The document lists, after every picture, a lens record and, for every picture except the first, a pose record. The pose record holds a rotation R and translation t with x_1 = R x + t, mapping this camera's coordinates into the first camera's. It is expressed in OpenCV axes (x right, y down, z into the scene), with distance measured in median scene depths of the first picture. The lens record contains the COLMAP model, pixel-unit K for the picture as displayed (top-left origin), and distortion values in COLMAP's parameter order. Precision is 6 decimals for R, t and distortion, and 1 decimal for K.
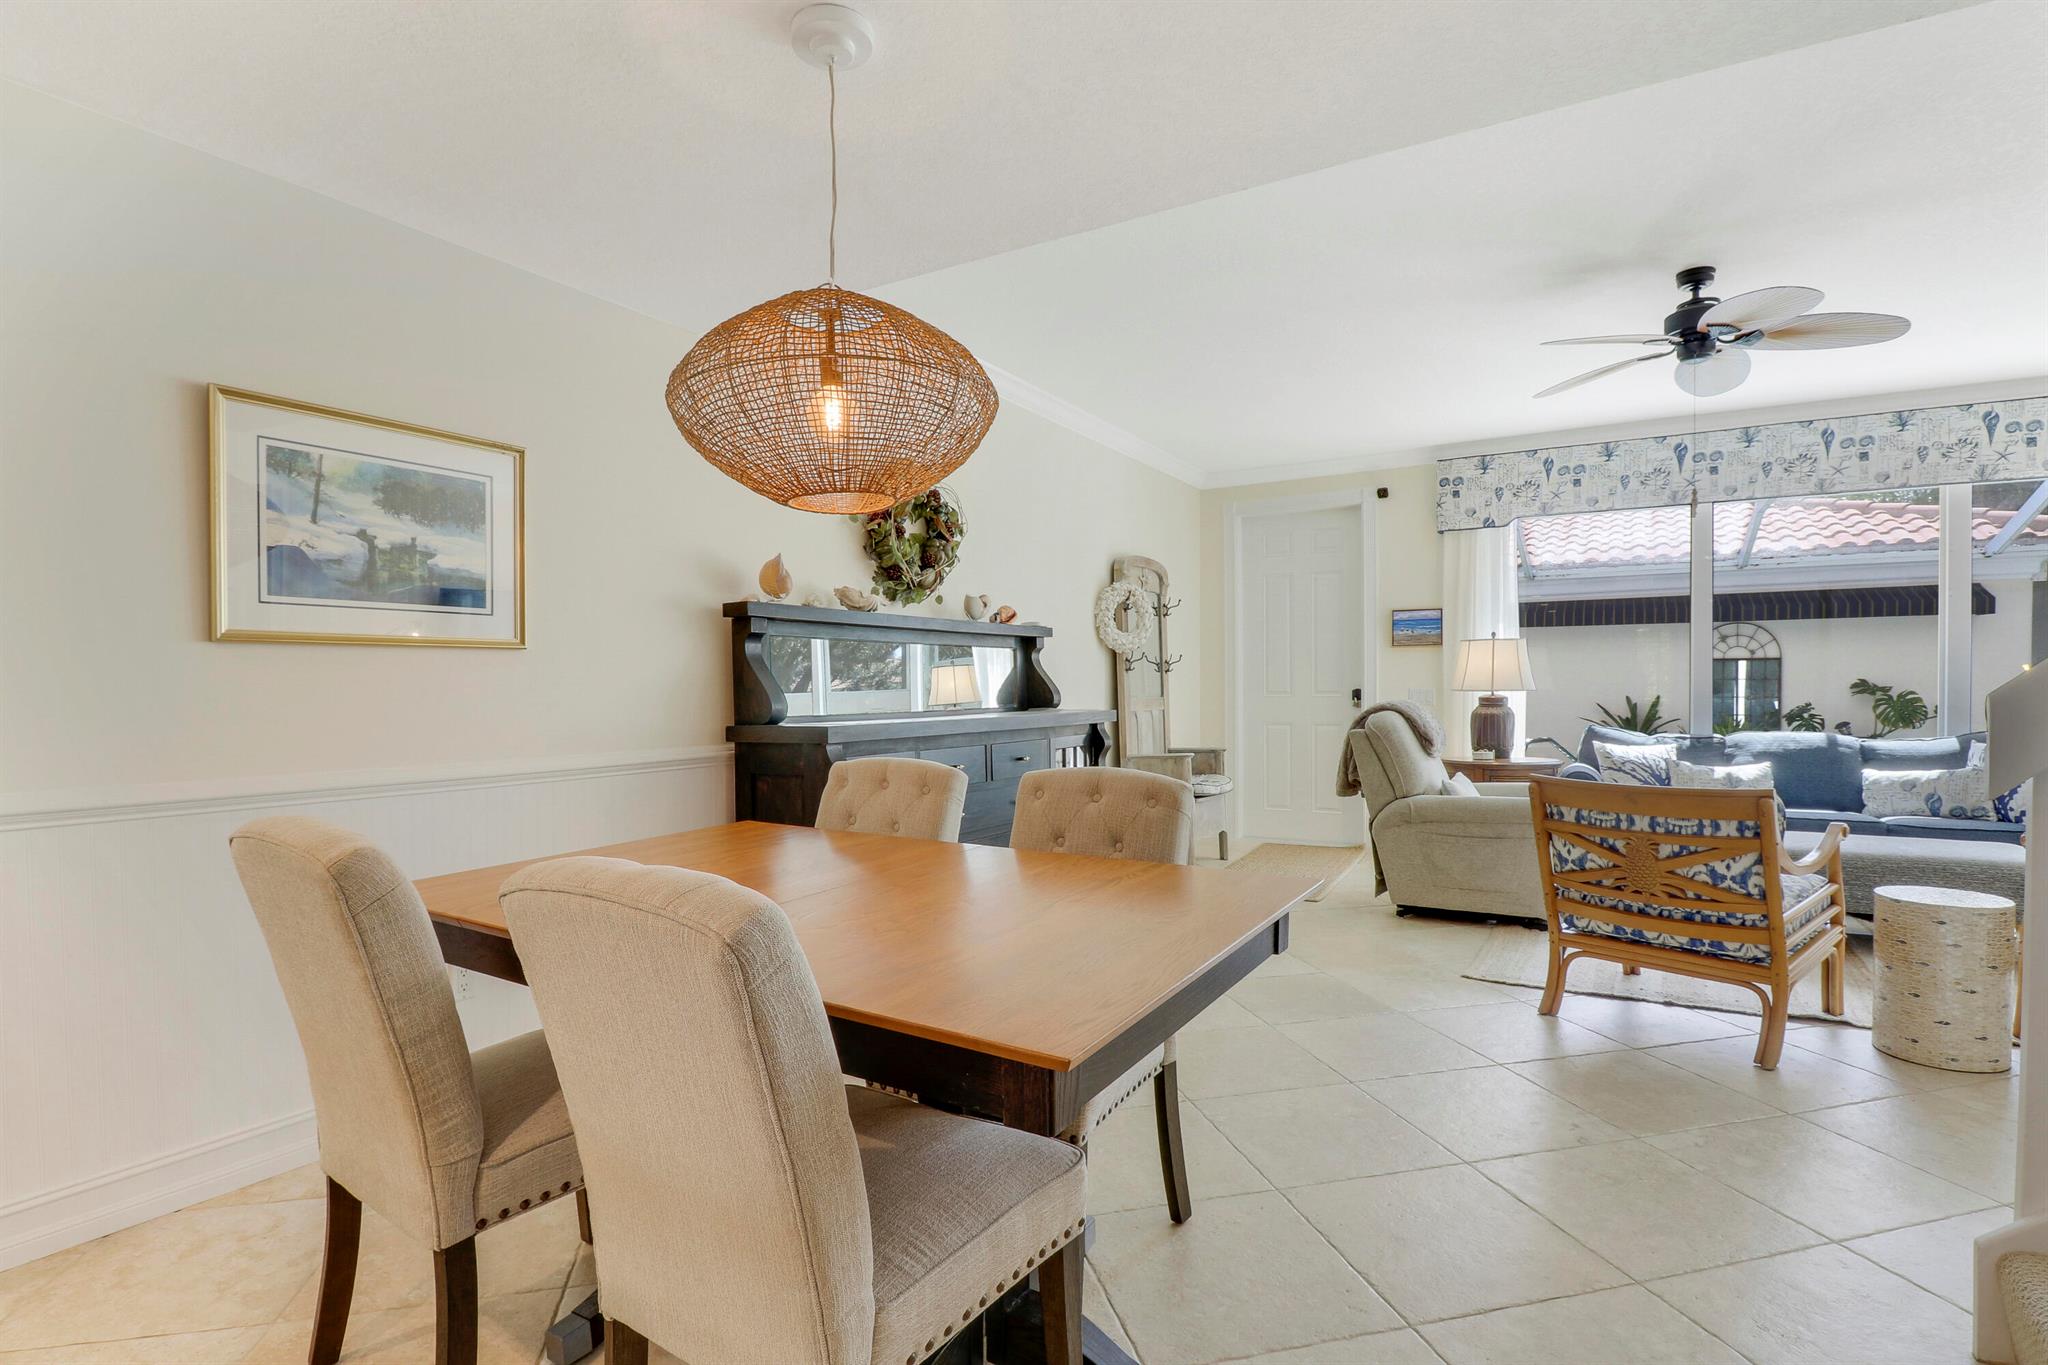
lens RADIAL K [[990.8, 0, 1034.4], [0, 990.8, 696.6], [0, 0, 1]] dist [0.008003, -0.017610]
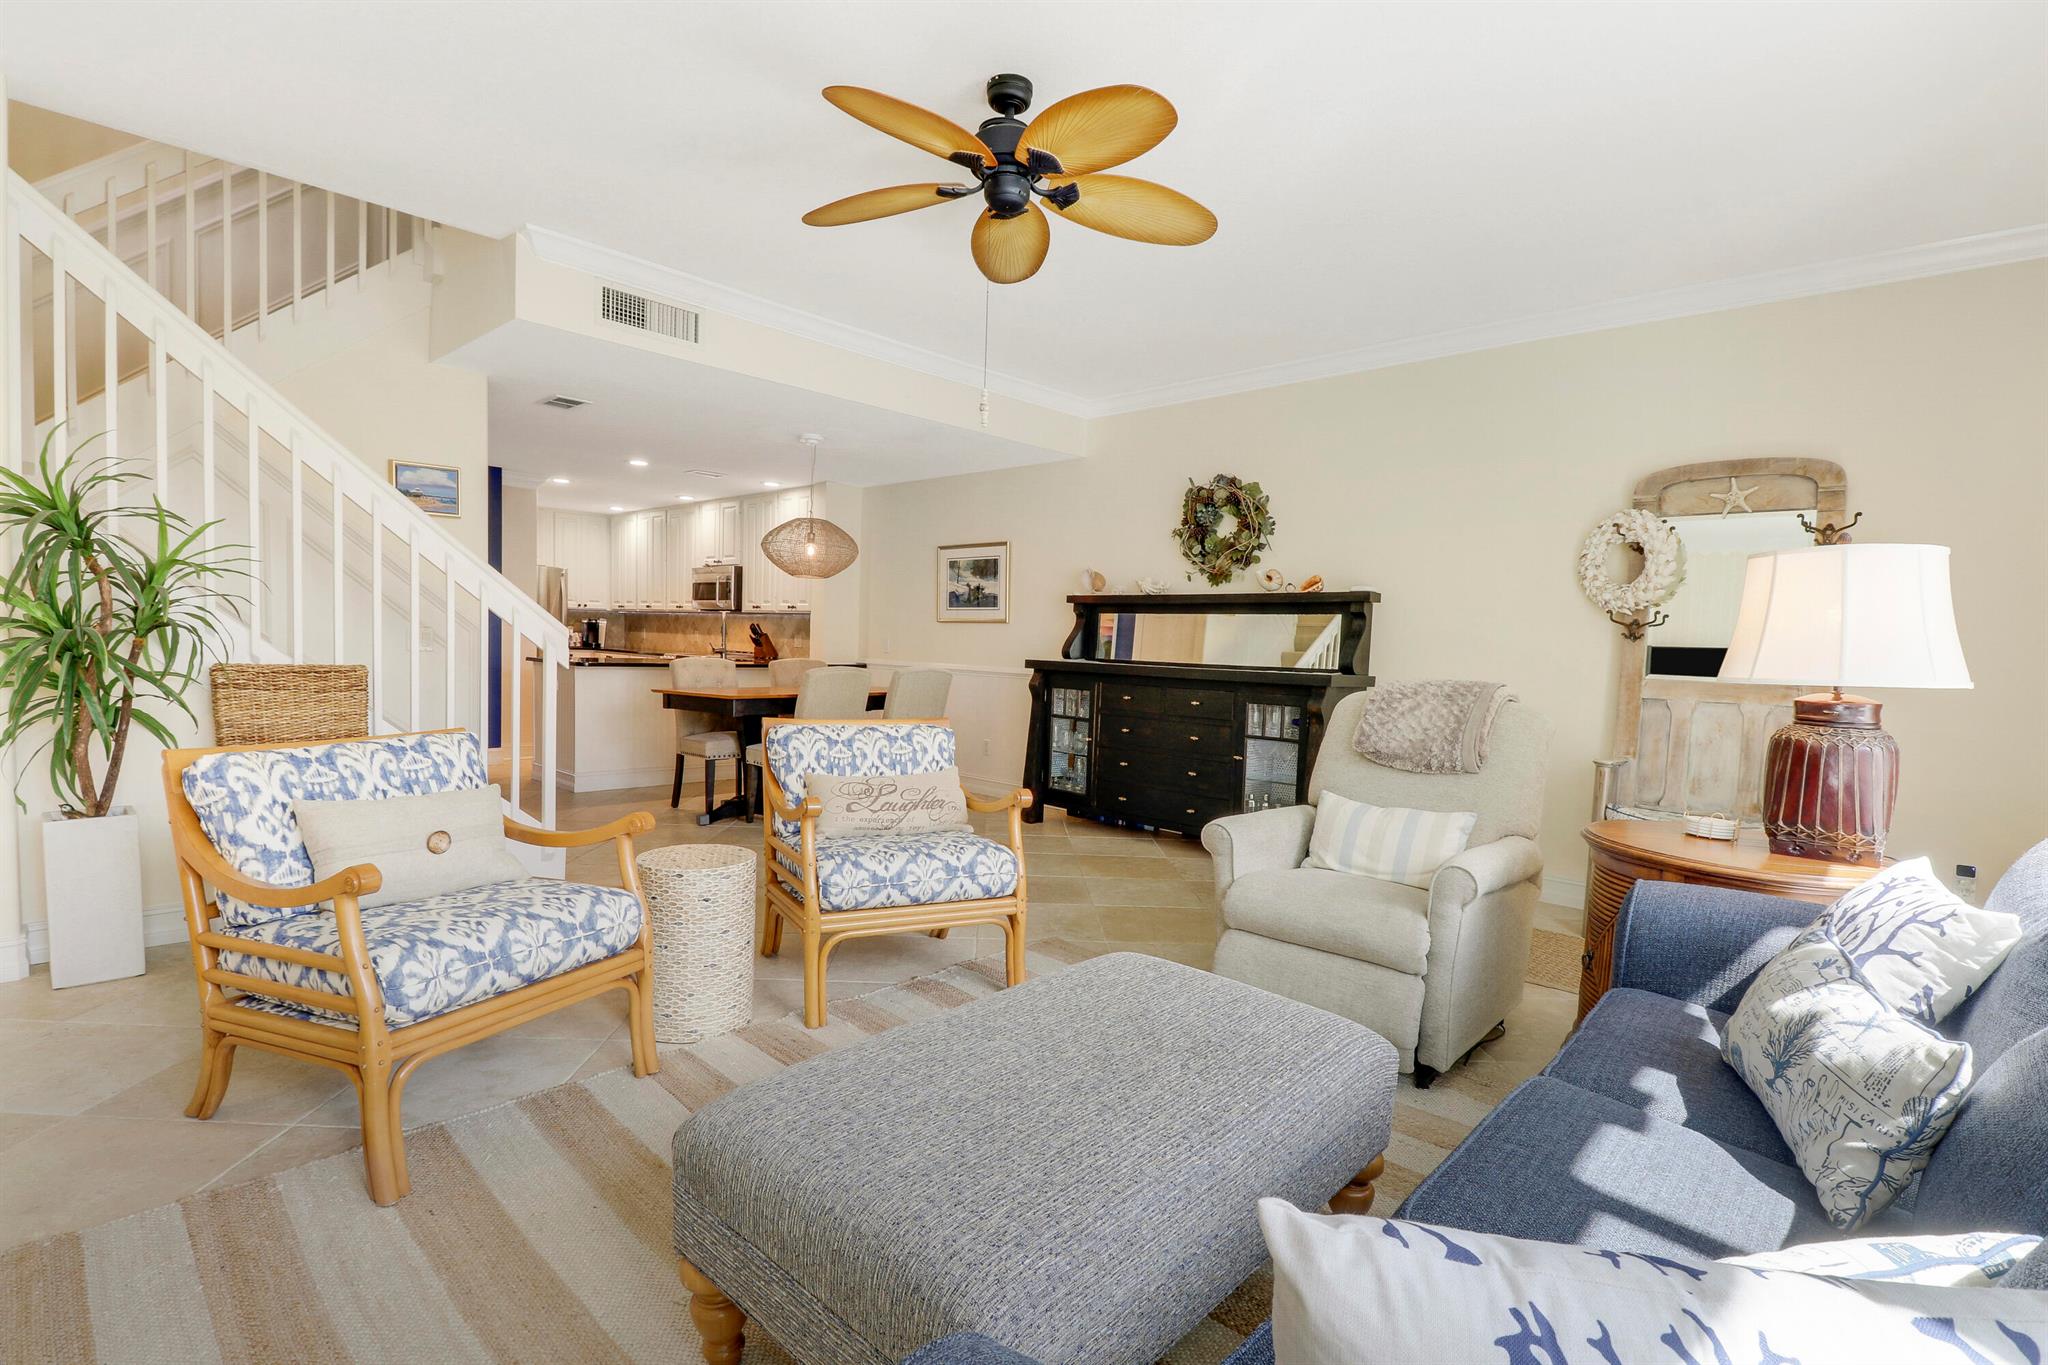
lens RADIAL K [[953.7, 0, 1004.9], [0, 953.7, 688.3], [0, 0, 1]] dist [-0.012167, -0.000115]
pose [[-0.227293, 0.048584, -0.972614, 1.058689], [-0.043253, 0.997265, 0.059924, -0.016215], [0.972865, 0.055689, -0.224570, 0.900729]]
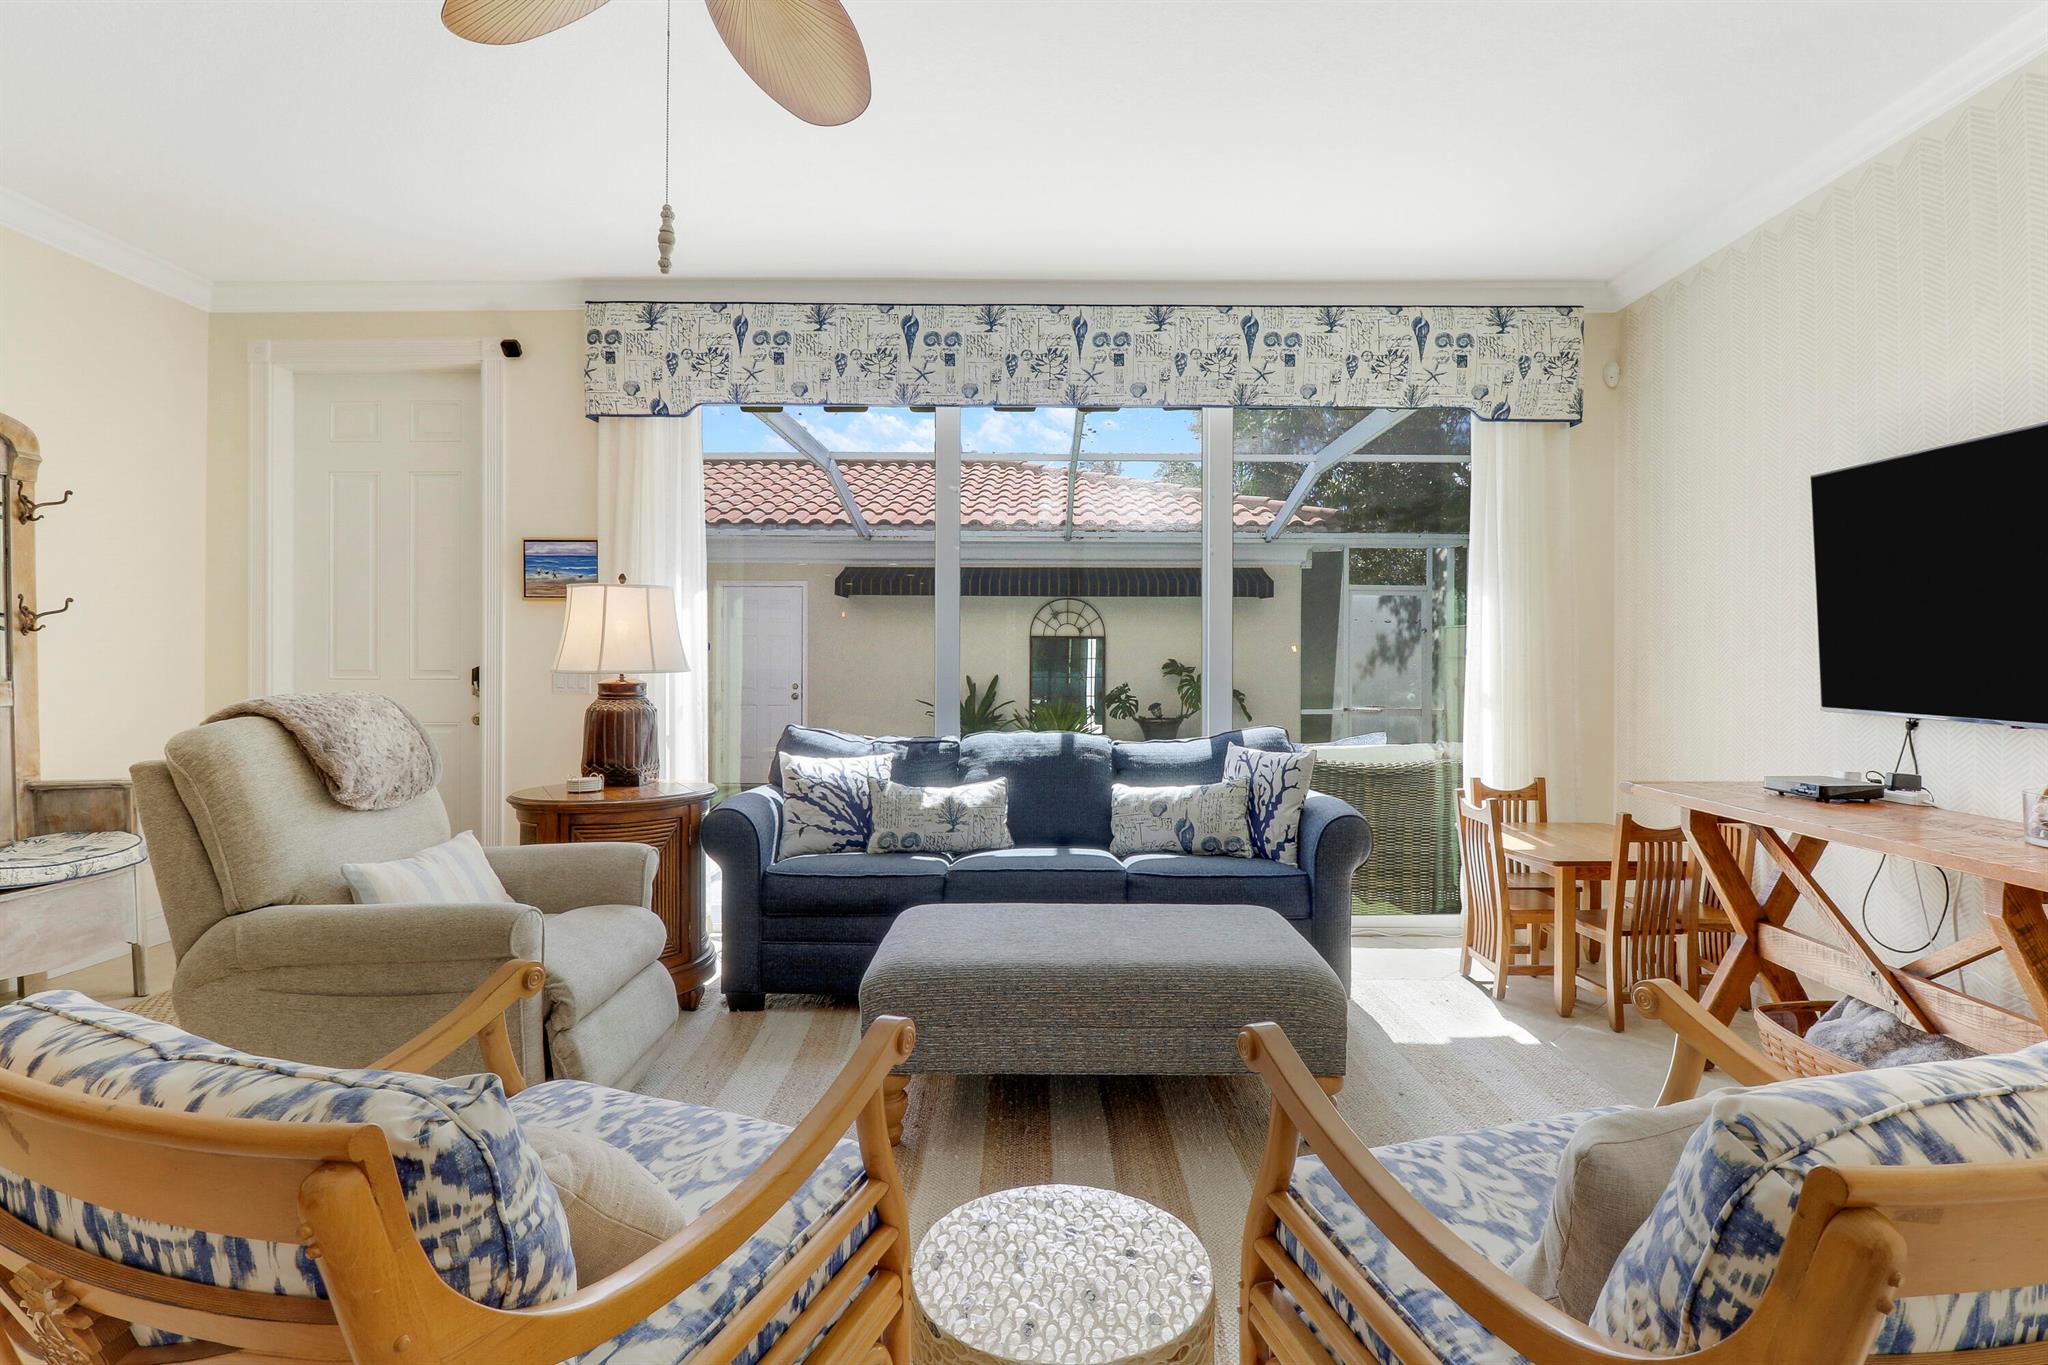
lens RADIAL K [[997.7, 0, 1047.6], [0, 997.7, 636.6], [0, 0, 1]] dist [0.005985, -0.016367]
pose [[0.858571, 0.021098, 0.512261, 0.447134], [-0.002793, 0.999331, -0.036478, -0.007579], [-0.512687, 0.029888, 0.858055, 0.419324]]
